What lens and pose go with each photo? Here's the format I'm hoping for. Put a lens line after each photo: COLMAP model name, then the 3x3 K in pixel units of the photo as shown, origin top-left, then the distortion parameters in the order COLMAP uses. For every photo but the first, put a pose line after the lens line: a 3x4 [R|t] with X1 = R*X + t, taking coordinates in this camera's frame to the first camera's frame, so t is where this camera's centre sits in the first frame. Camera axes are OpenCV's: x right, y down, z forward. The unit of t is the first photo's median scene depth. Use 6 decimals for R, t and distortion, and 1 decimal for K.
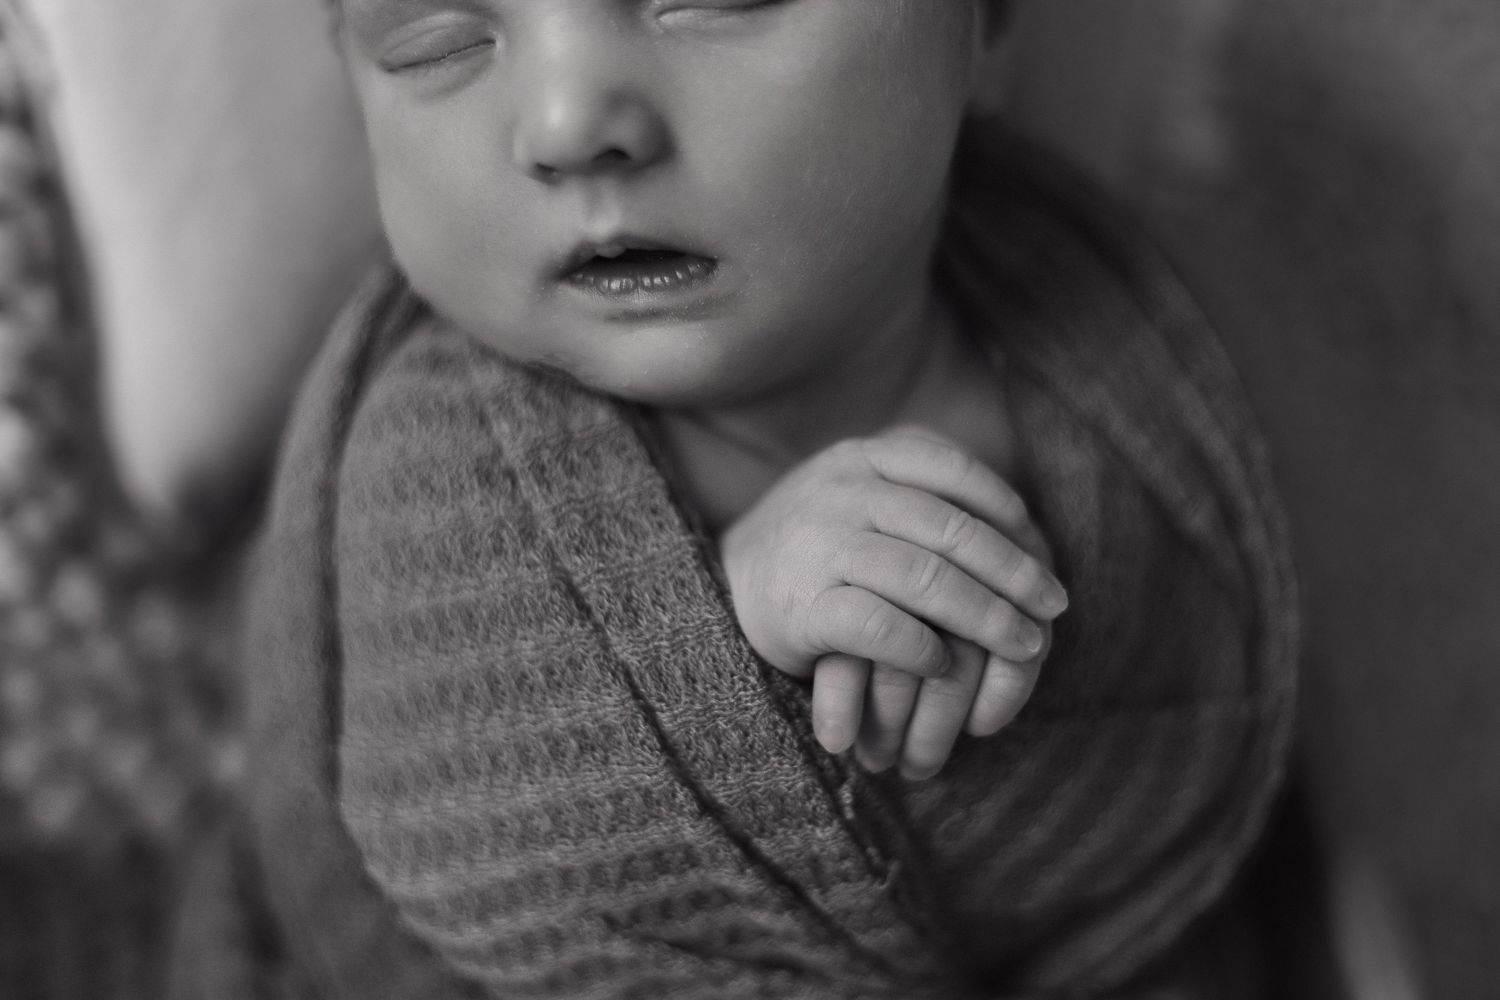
lens RADIAL K [[2332.8, 0, 790.9], [0, 2332.8, 506.5], [0, 0, 1]] dist [0.028253, -0.015239]
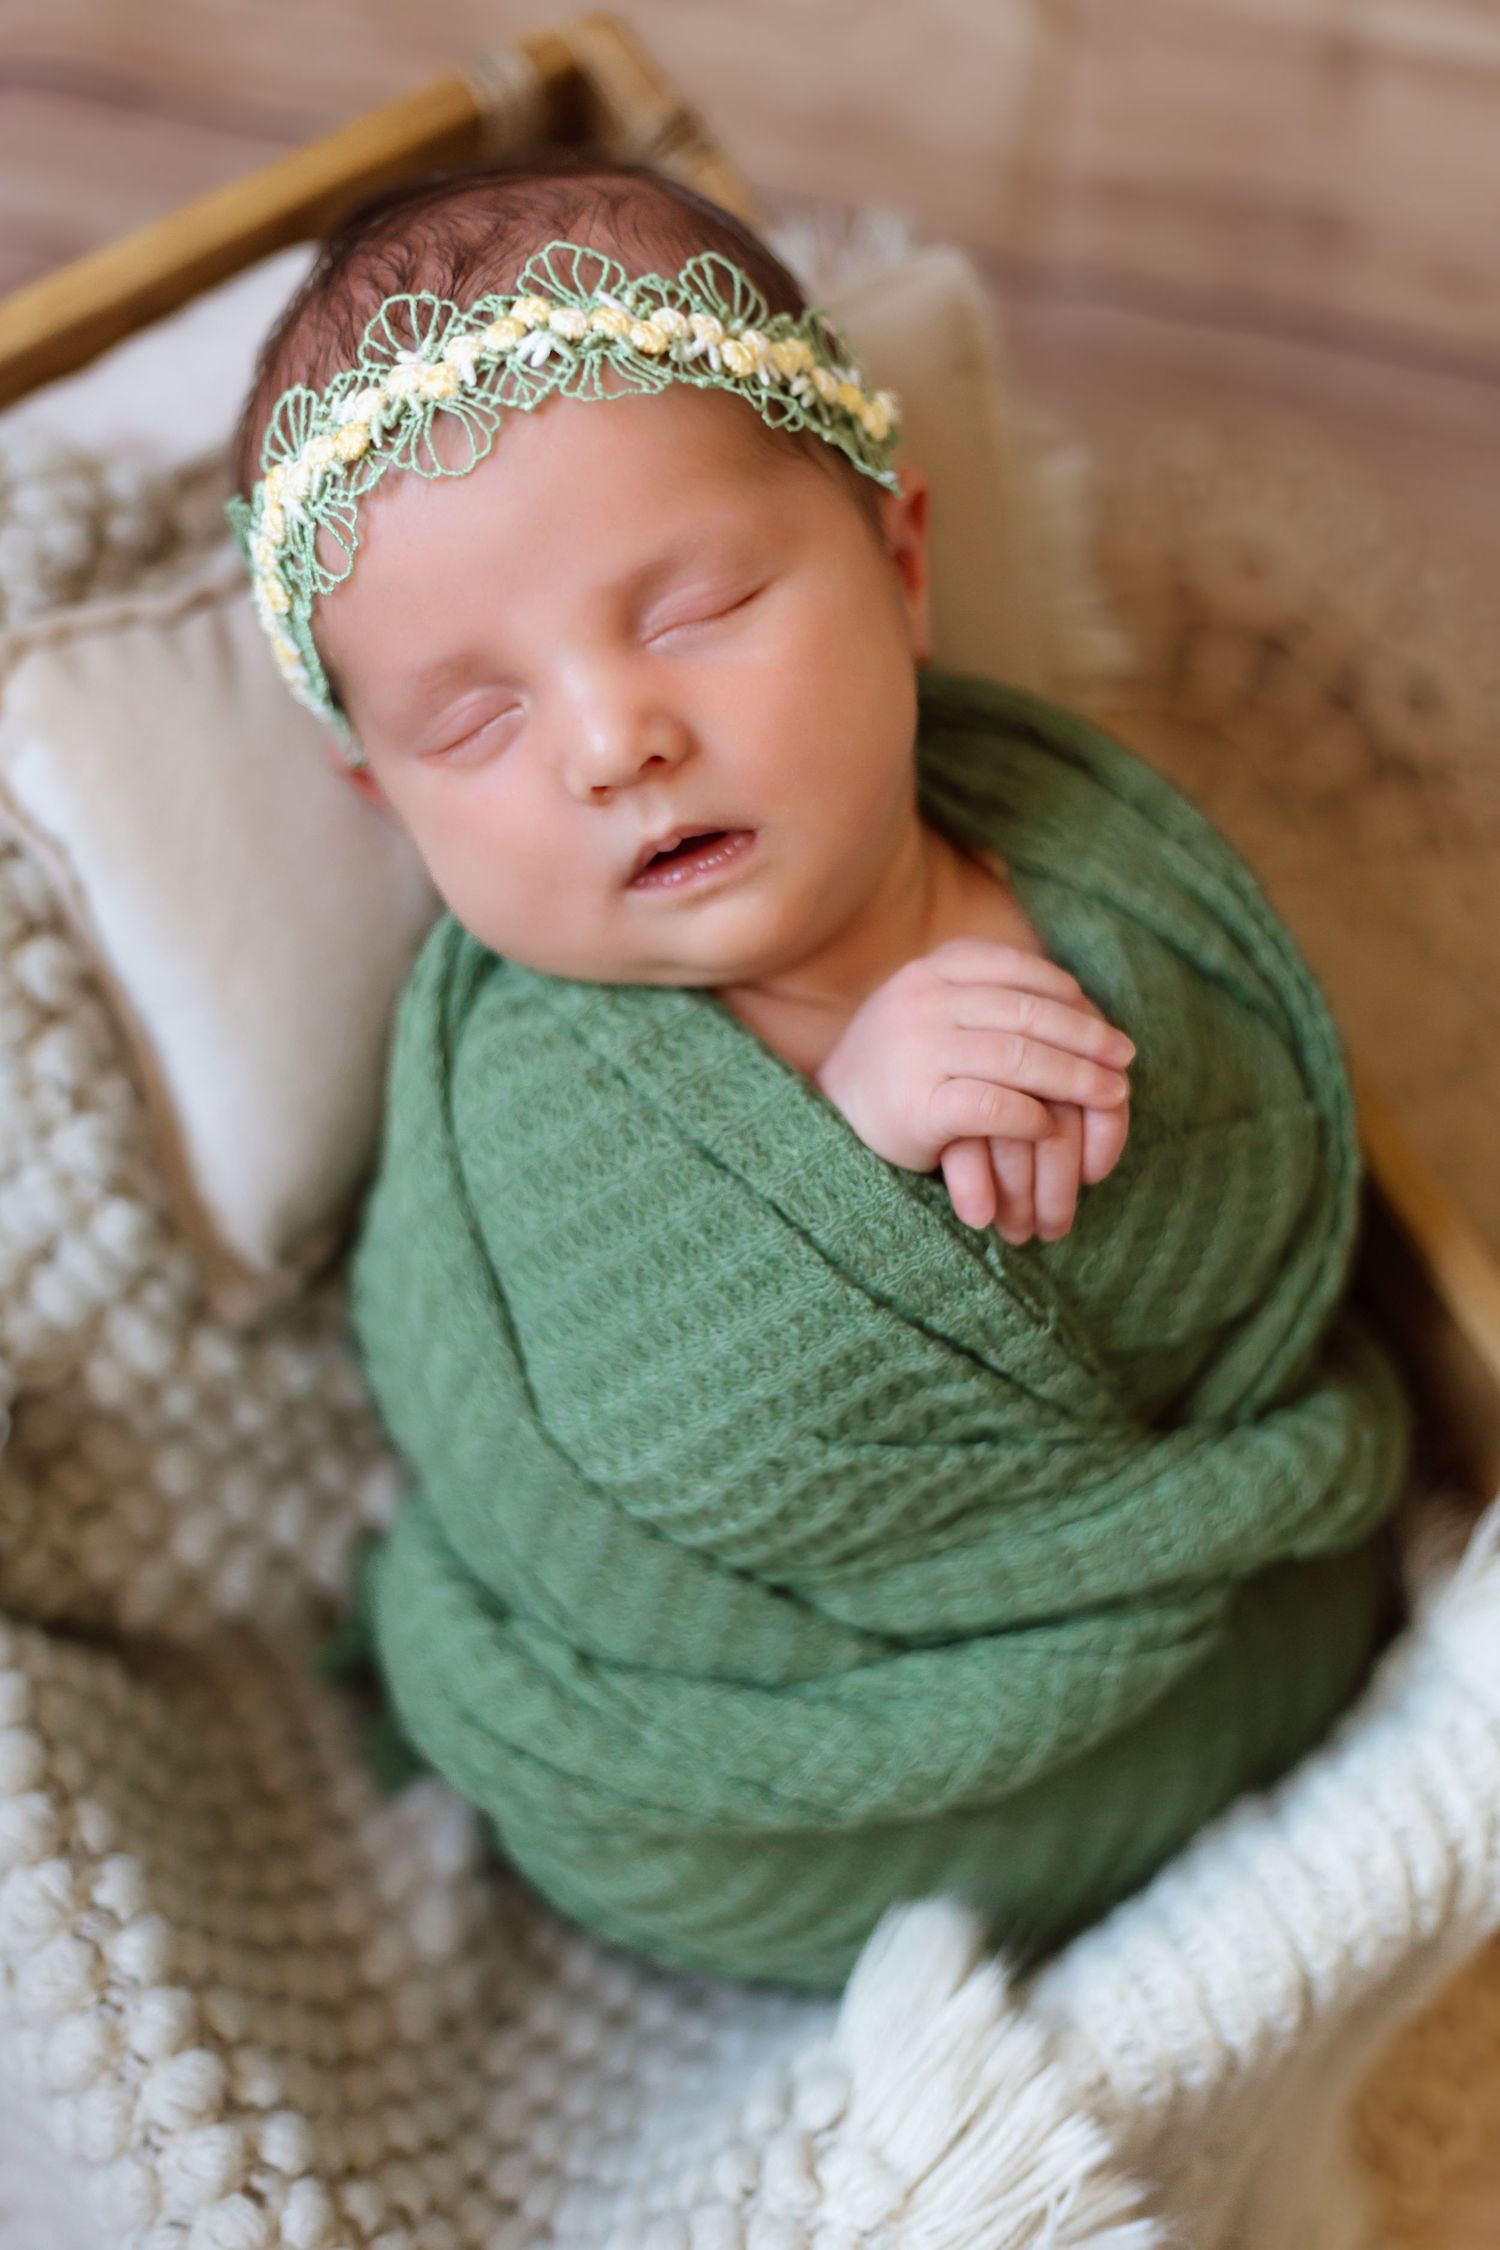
lens RADIAL K [[3499.2, 0, 750.0], [0, 3499.2, 1125.0], [0, 0, 1]] dist [0.028253, -0.015239]
pose [[0.955720, -0.286822, 0.065813, -0.178005], [0.291779, 0.952681, -0.085227, 0.169935], [-0.038254, 0.100656, 0.994186, -0.665988]]
